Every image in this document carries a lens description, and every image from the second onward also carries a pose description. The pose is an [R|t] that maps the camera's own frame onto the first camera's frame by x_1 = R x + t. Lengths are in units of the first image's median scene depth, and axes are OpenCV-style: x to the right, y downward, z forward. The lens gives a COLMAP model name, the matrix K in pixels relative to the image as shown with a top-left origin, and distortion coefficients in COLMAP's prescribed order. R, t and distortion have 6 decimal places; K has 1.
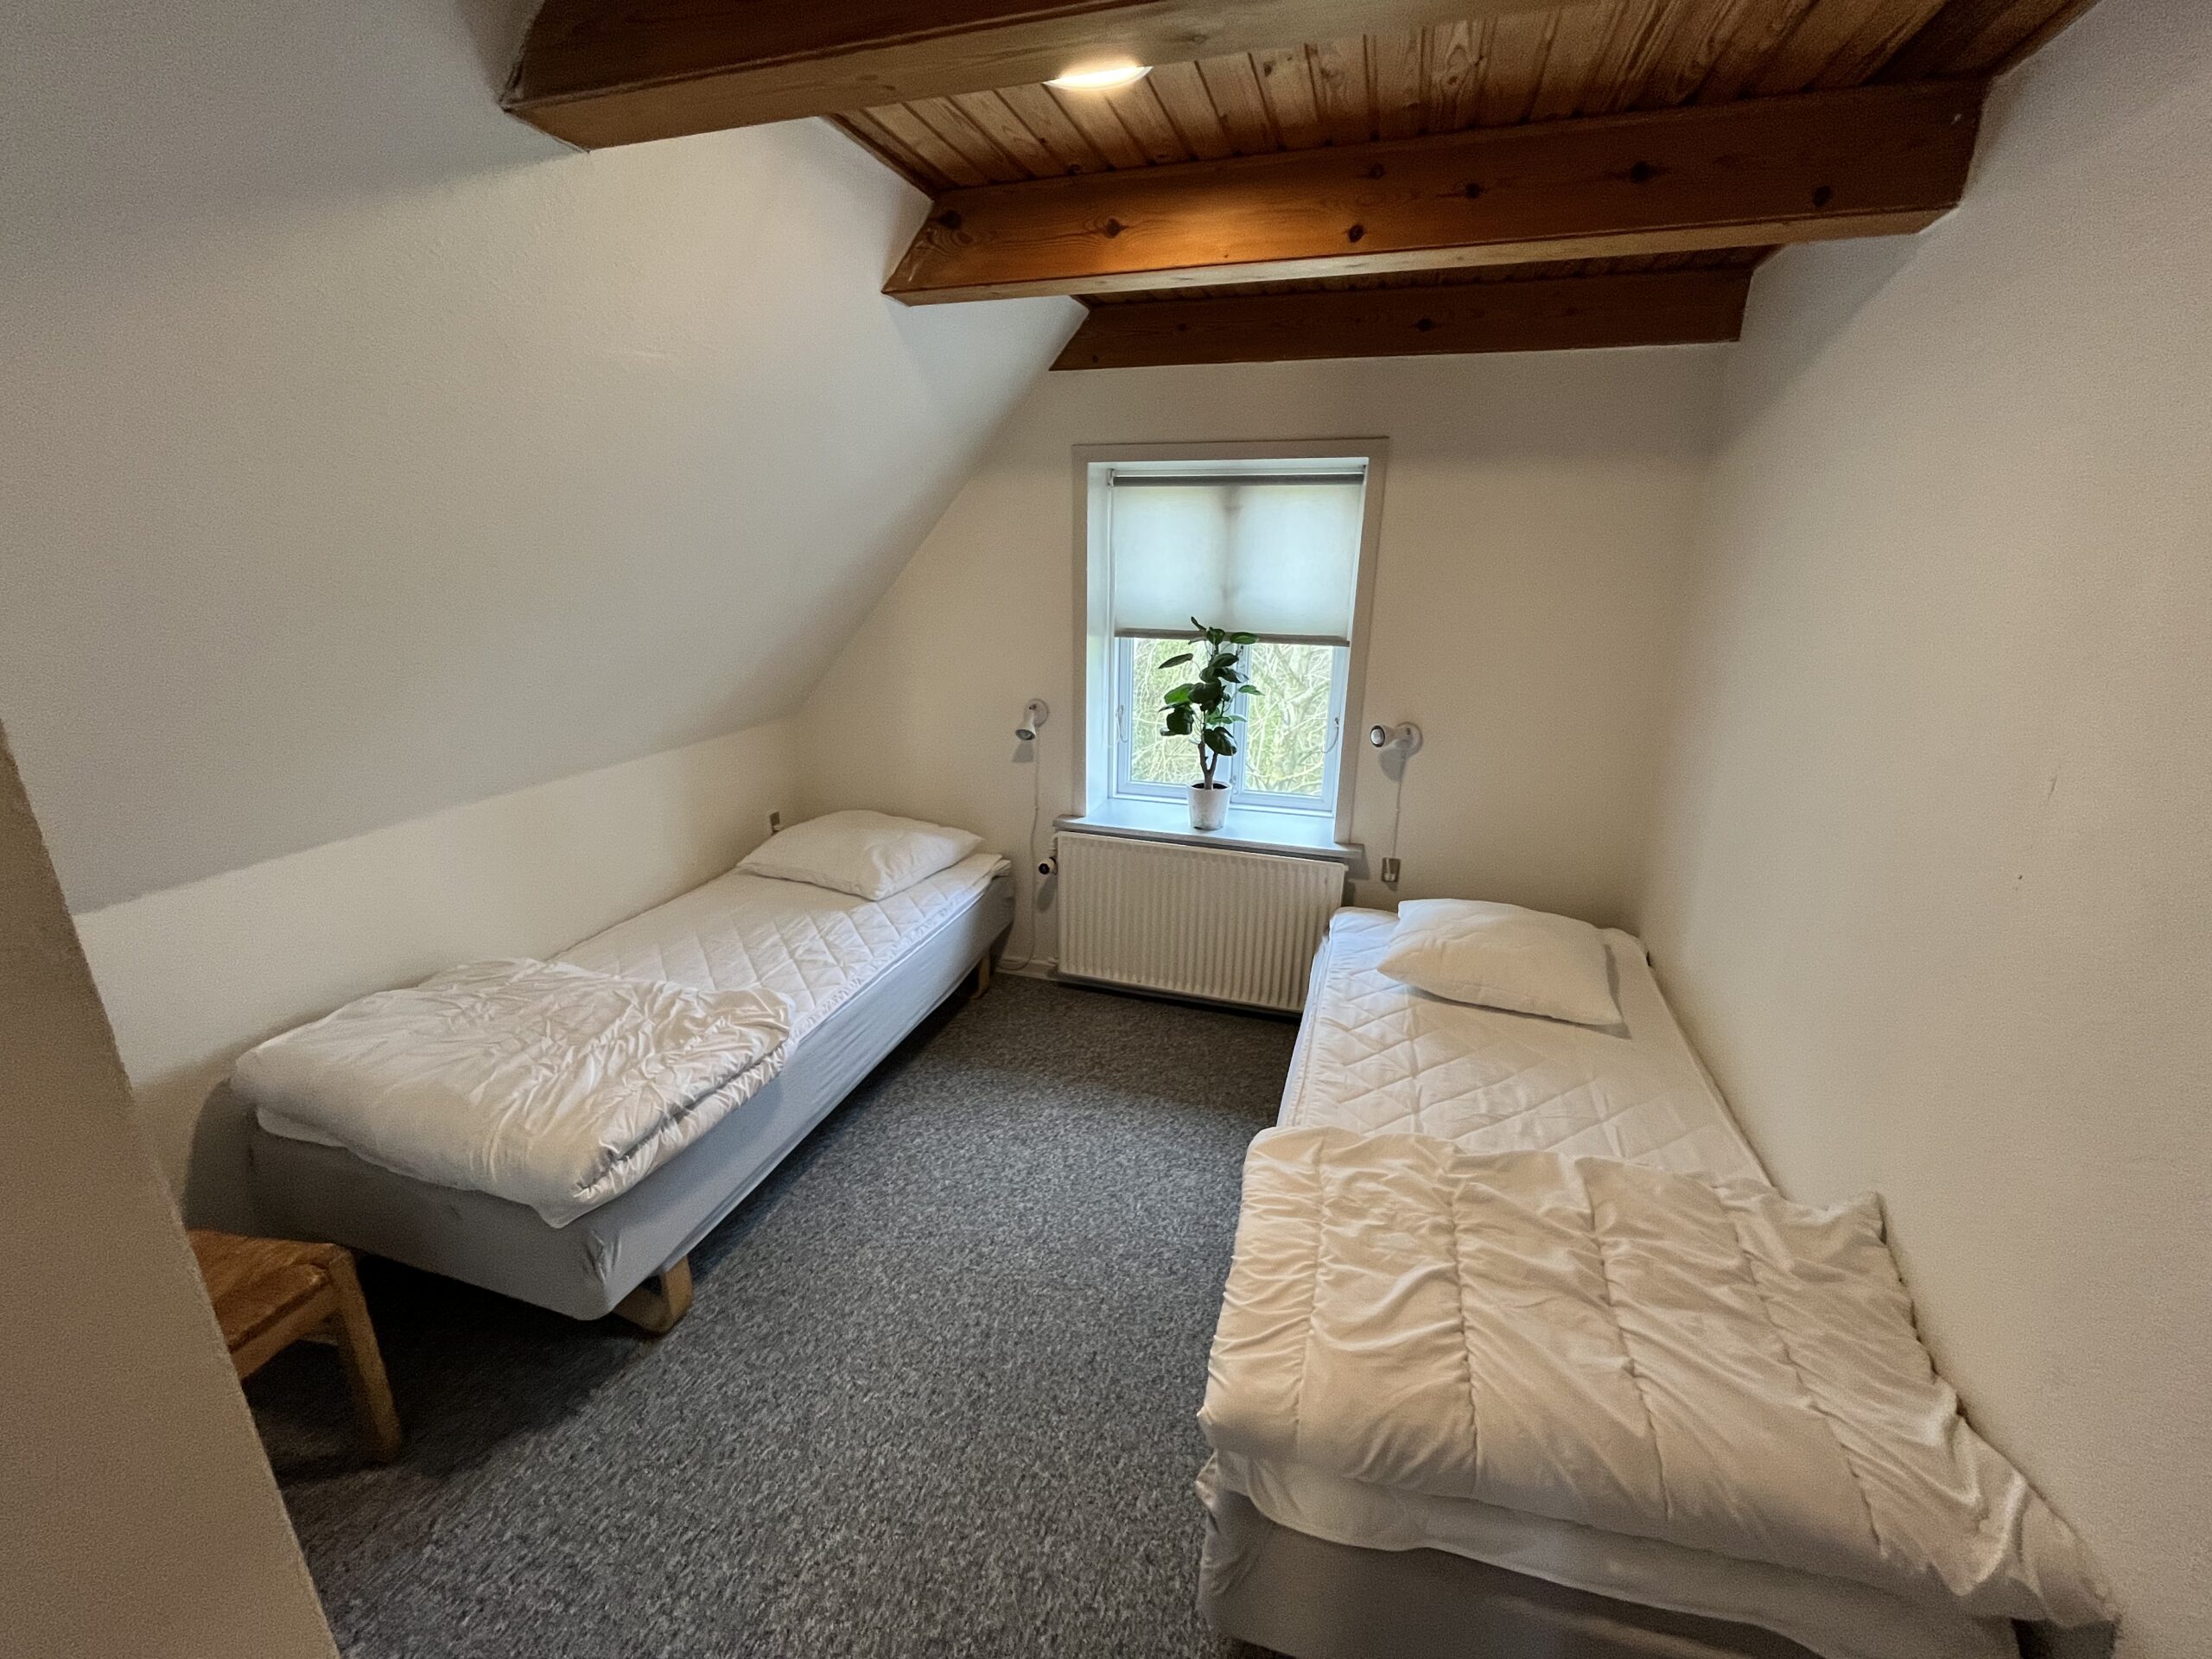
lens RADIAL K [[902.3, 0, 1099.7], [0, 902.3, 825.7], [0, 0, 1]] dist [-0.001857, -0.000710]
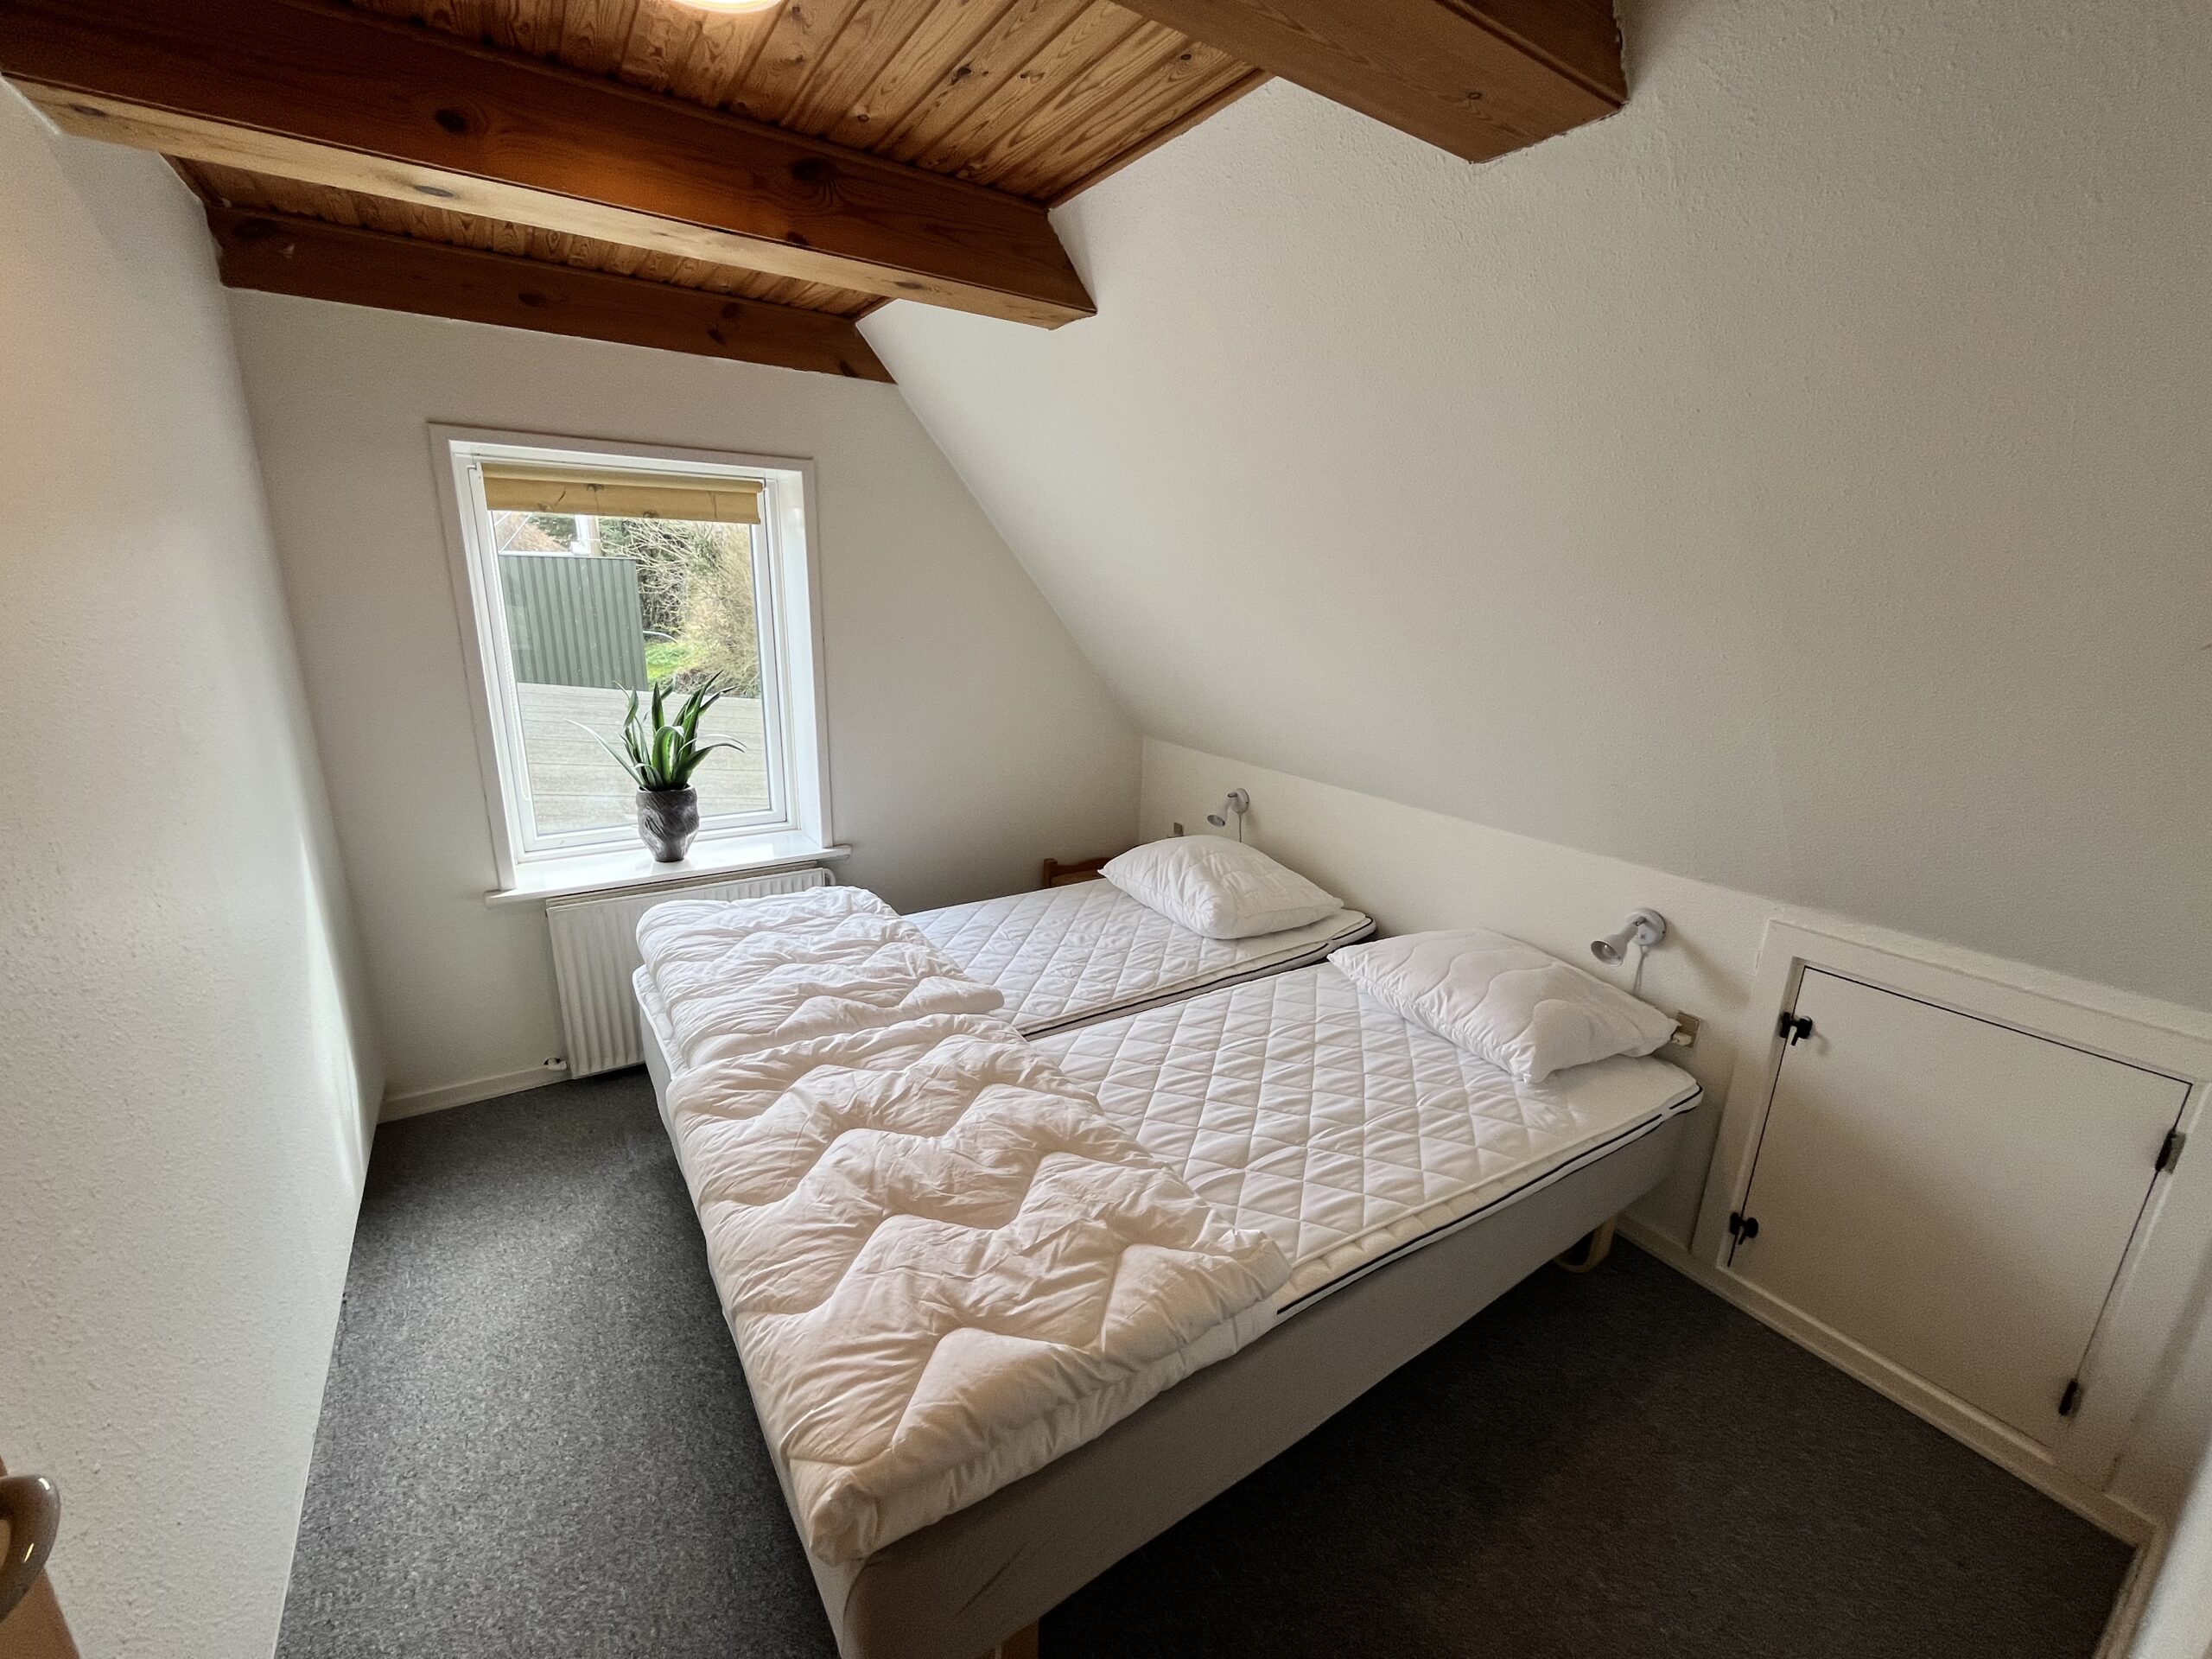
lens RADIAL K [[902.3, 0, 1106.4], [0, 902.3, 829.1], [0, 0, 1]] dist [-0.001857, -0.000710]
pose [[0.623651, -0.203316, 0.754799, -0.218405], [0.199218, 0.975039, 0.098037, -0.026993], [-0.755891, 0.089229, 0.648589, 0.091765]]
